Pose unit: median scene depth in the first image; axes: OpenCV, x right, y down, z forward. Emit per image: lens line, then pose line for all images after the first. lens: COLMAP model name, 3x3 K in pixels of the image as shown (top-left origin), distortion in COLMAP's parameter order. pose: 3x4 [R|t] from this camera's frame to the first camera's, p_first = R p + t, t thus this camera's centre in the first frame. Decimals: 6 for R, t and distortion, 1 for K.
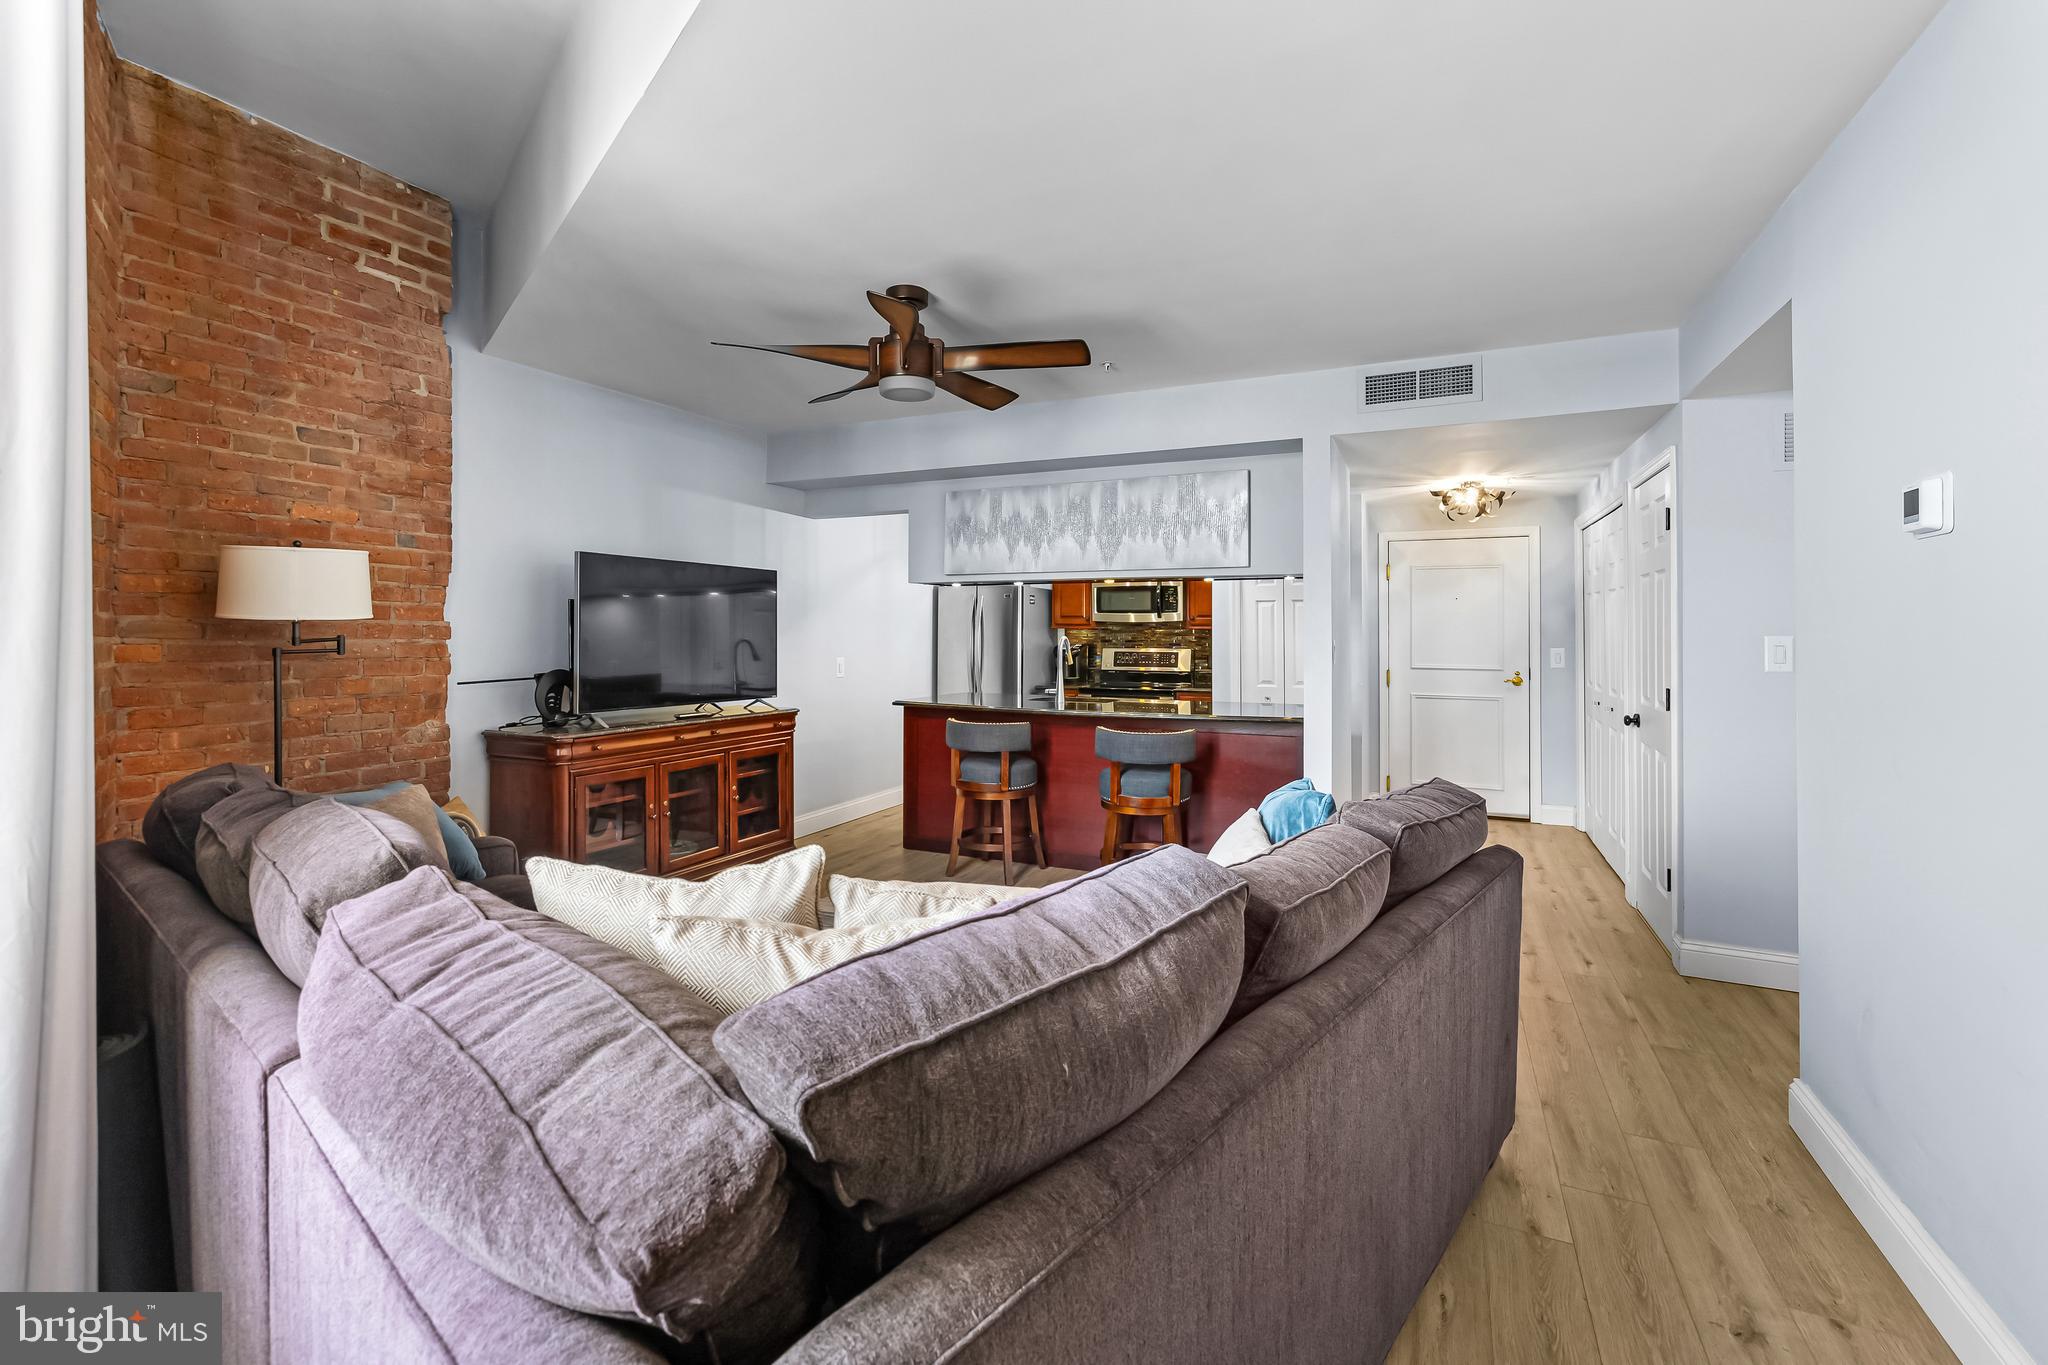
lens RADIAL K [[904.8, 0, 961.8], [0, 904.8, 624.1], [0, 0, 1]] dist [0.004699, -0.001151]
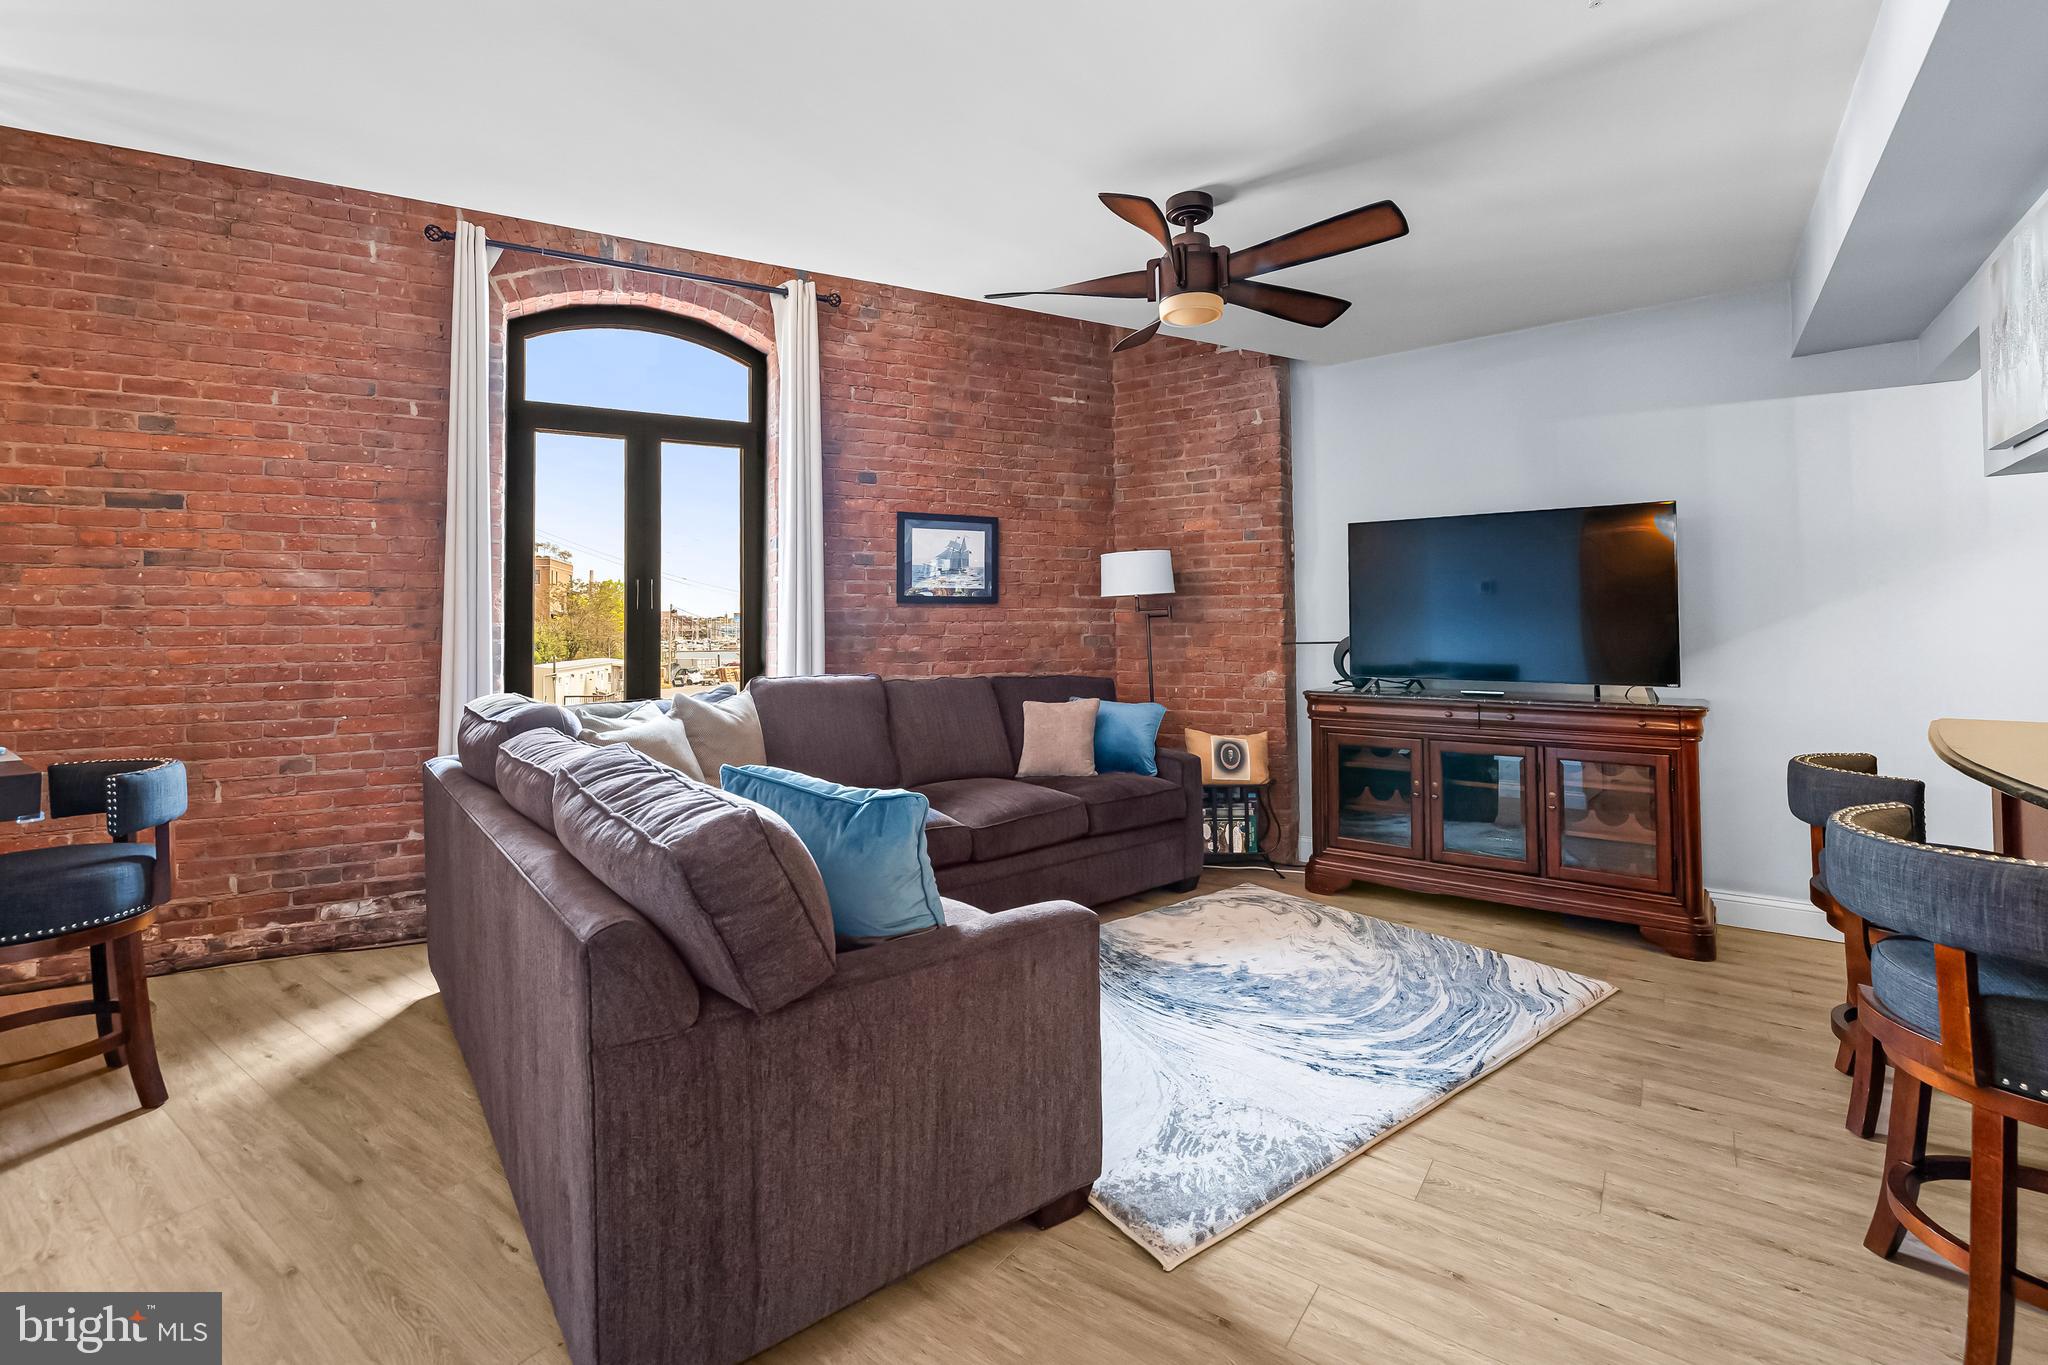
lens RADIAL K [[904.8, 0, 1071.6], [0, 904.8, 608.8], [0, 0, 1]] dist [0.004699, -0.001151]
pose [[-0.125587, -0.024906, -0.991770, 0.782080], [0.013730, 0.999545, -0.026840, 0.051784], [0.991988, -0.016988, -0.125188, 0.940732]]
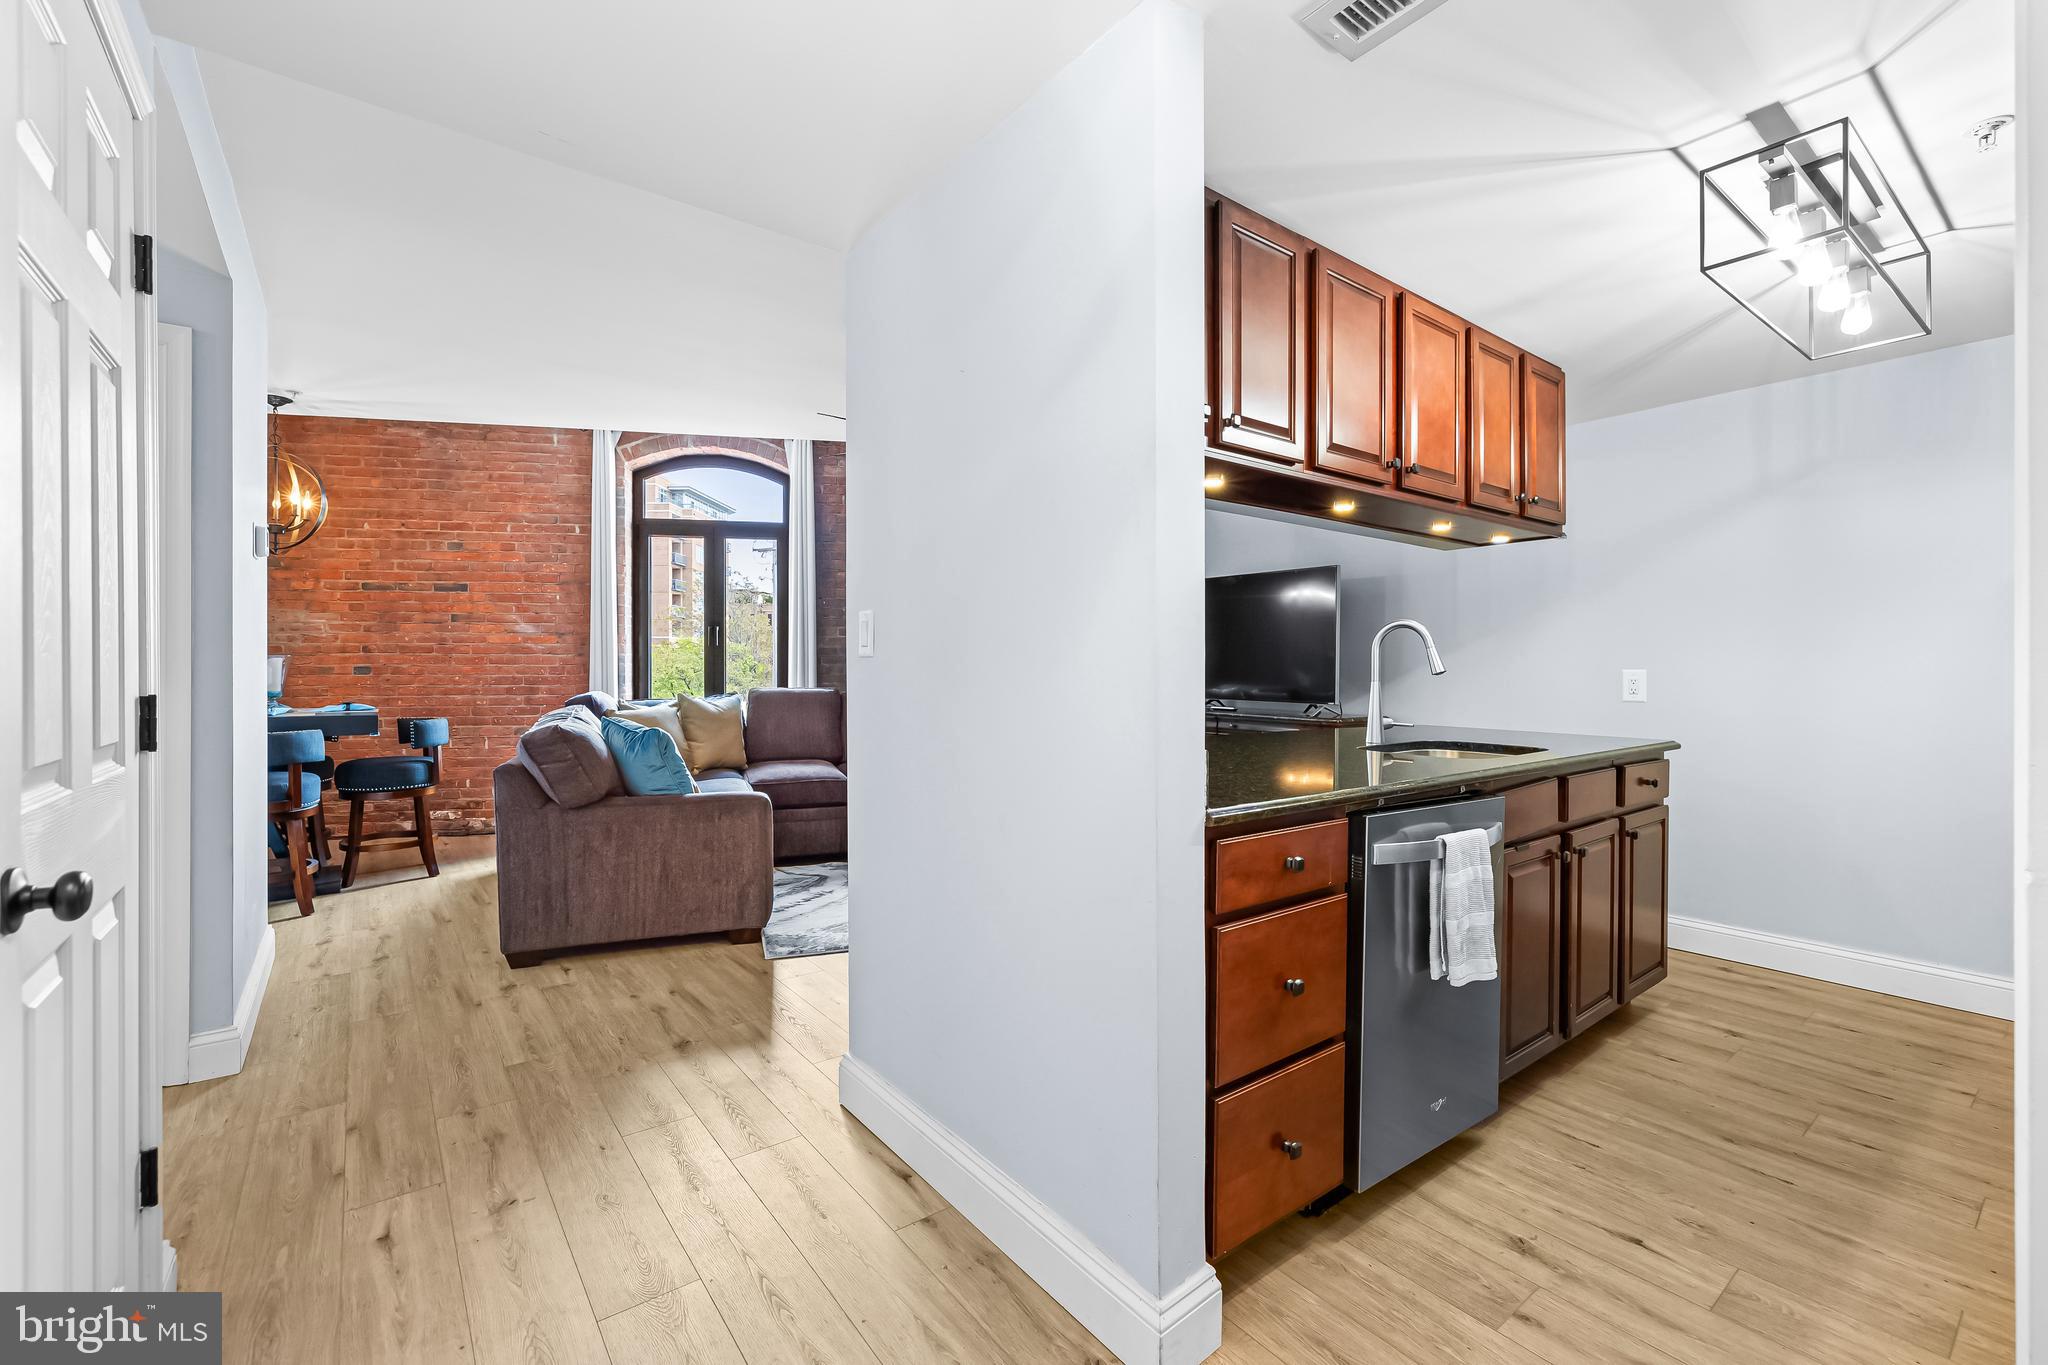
lens RADIAL K [[904.8, 0, 1080.5], [0, 904.8, 678.5], [0, 0, 1]] dist [0.004699, -0.001151]
pose [[-0.406716, 0.006102, -0.913534, 1.086790], [0.003845, 0.999980, 0.004967, 0.075079], [0.913547, -0.001492, -0.406731, 1.703685]]
